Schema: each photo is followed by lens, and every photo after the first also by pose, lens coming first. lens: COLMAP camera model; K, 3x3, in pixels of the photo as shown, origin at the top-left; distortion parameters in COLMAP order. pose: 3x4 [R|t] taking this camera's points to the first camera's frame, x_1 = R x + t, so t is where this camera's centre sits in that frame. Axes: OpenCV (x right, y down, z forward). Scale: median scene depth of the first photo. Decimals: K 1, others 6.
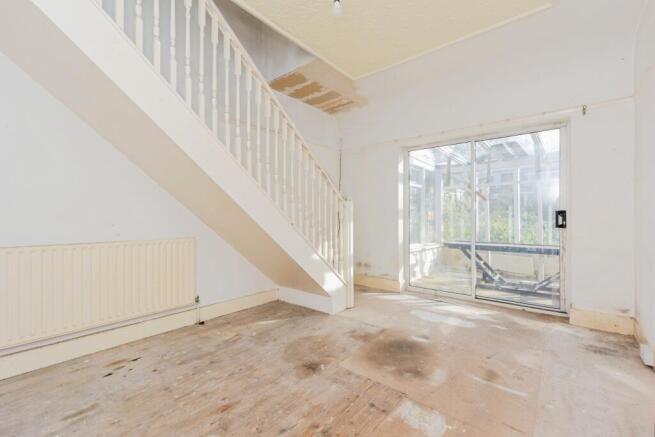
lens RADIAL K [[281.2, 0, 327.9], [0, 281.2, 215.3], [0, 0, 1]] dist [0.003393, 0.000157]
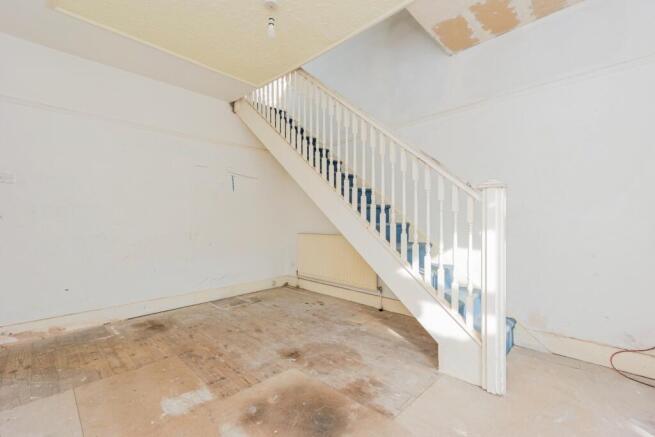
lens RADIAL K [[281.2, 0, 327.9], [0, 281.2, 221.5], [0, 0, 1]] dist [0.003393, 0.000157]
pose [[-0.073134, 0.008239, -0.997288, 0.955407], [0.008866, 0.999932, 0.007611, 0.000548], [0.997283, -0.008285, -0.073202, 1.118298]]
